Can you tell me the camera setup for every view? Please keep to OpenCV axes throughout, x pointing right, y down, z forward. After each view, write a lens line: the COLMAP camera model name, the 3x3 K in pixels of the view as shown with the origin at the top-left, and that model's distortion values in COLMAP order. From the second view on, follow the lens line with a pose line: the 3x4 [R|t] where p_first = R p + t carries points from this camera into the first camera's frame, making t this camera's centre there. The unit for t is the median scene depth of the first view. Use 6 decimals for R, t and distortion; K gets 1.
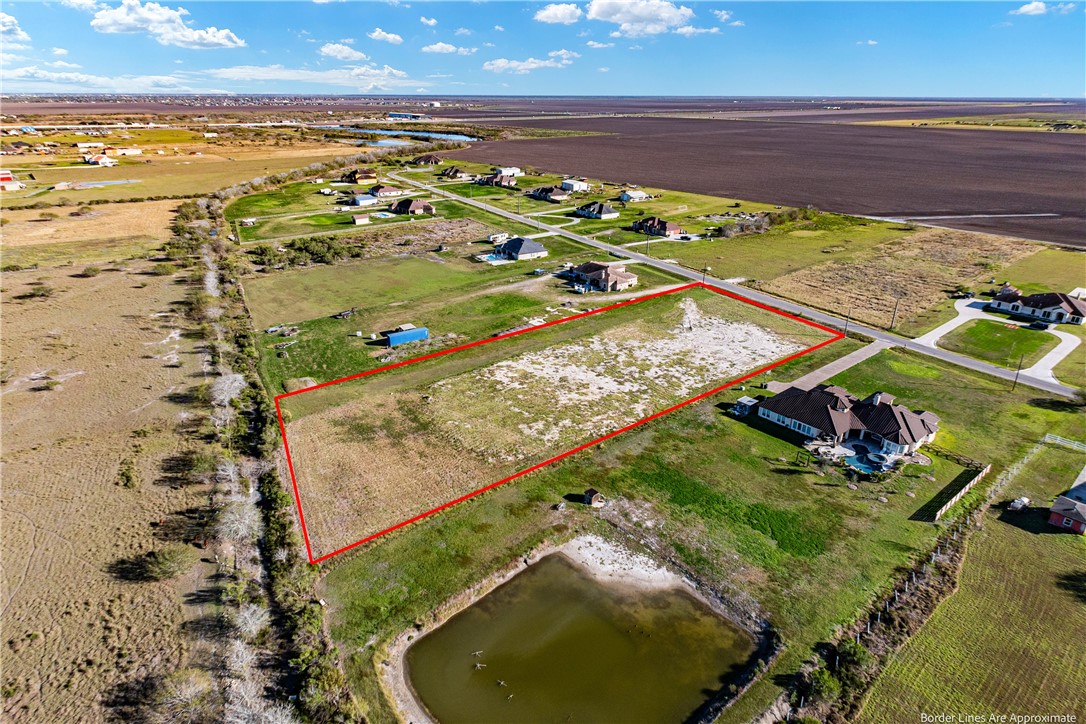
lens RADIAL K [[623.0, 0, 543.0], [0, 623.0, 362.0], [0, 0, 1]] dist [0.020074, -0.018350]
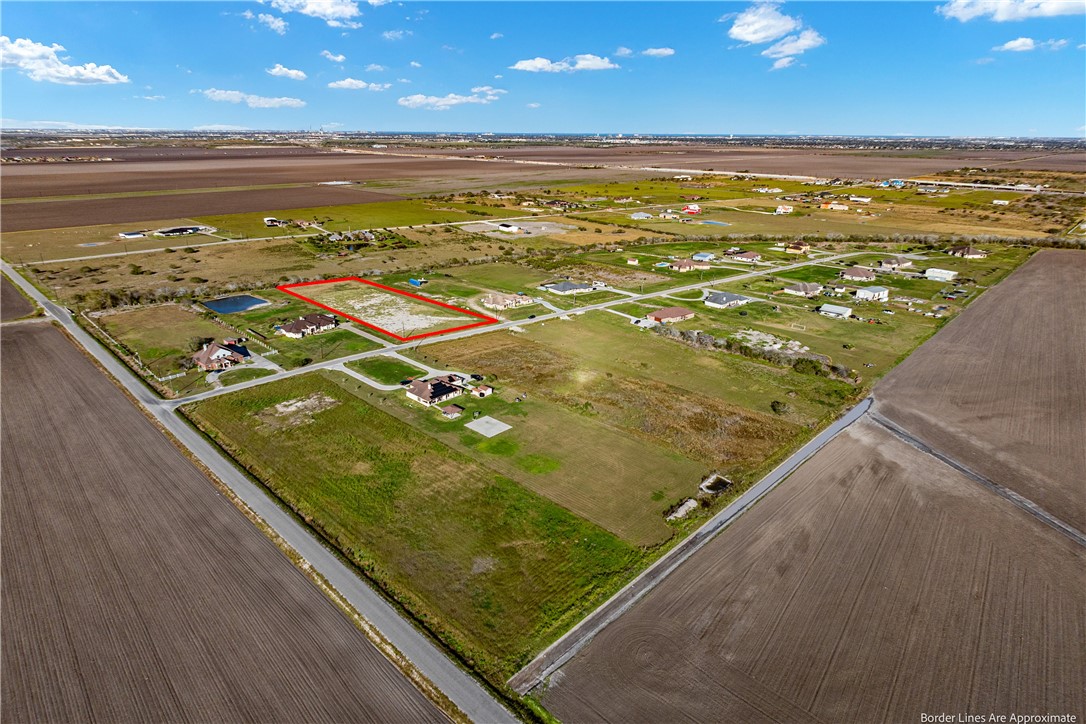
lens RADIAL K [[623.0, 0, 543.0], [0, 623.0, 362.0], [0, 0, 1]] dist [0.020074, -0.018350]
pose [[0.106707, 0.342946, -0.933275, 2.391293], [-0.400364, 0.873997, 0.275387, -0.688113], [0.910122, 0.344264, 0.230565, 1.054516]]
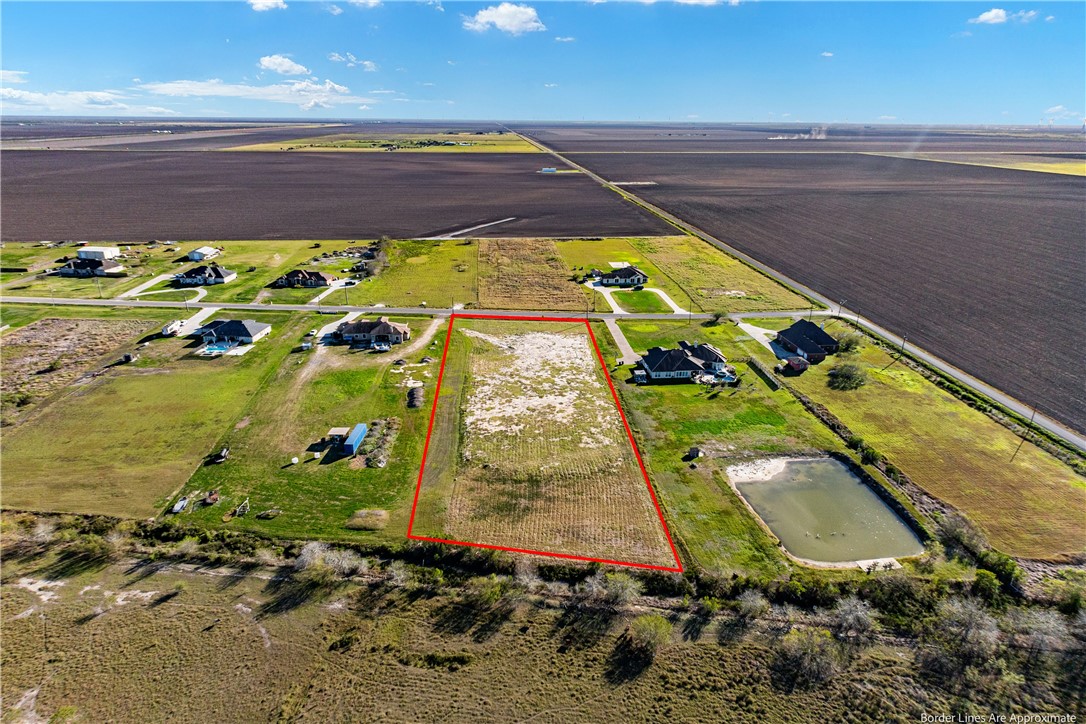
lens RADIAL K [[623.0, 0, 543.0], [0, 623.0, 362.0], [0, 0, 1]] dist [0.020074, -0.018350]
pose [[0.572037, -0.298942, 0.763811, -0.771441], [0.319430, 0.938893, 0.128237, -0.186956], [-0.755472, 0.170627, 0.632573, 0.192112]]
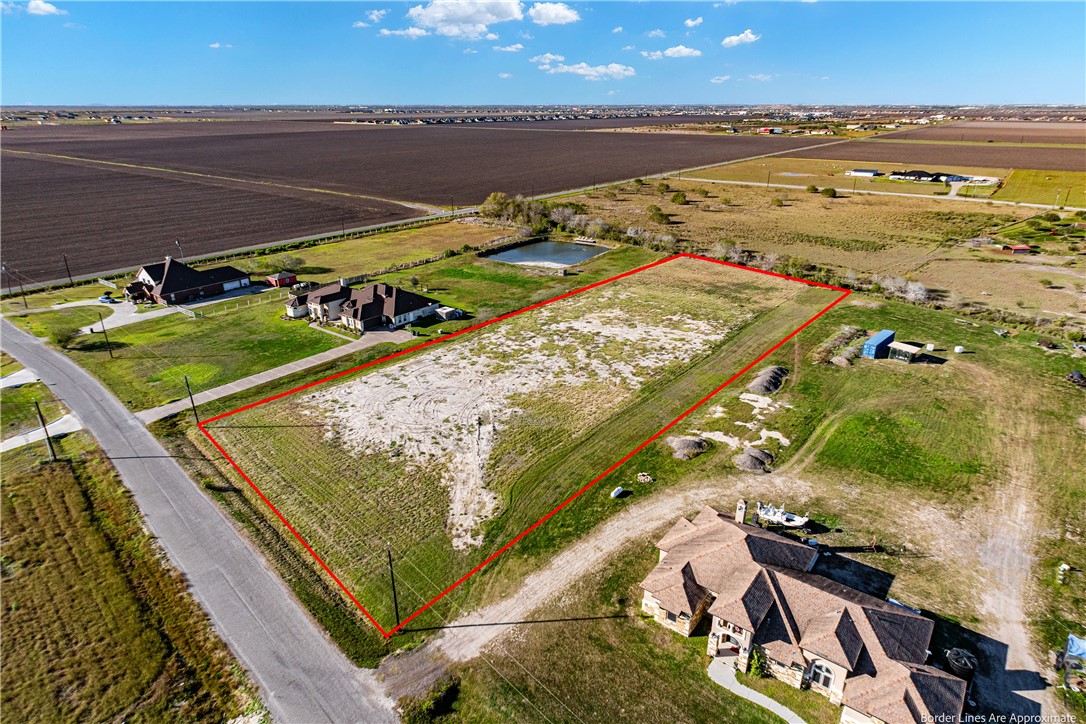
lens RADIAL K [[634.1, 0, 543.0], [0, 634.1, 362.0], [0, 0, 1]] dist [0.018982, -0.016478]
pose [[-0.974793, 0.080754, -0.207983, 0.329251], [-0.091480, 0.705572, 0.702709, -0.530736], [0.203493, 0.704023, -0.680399, 1.509425]]
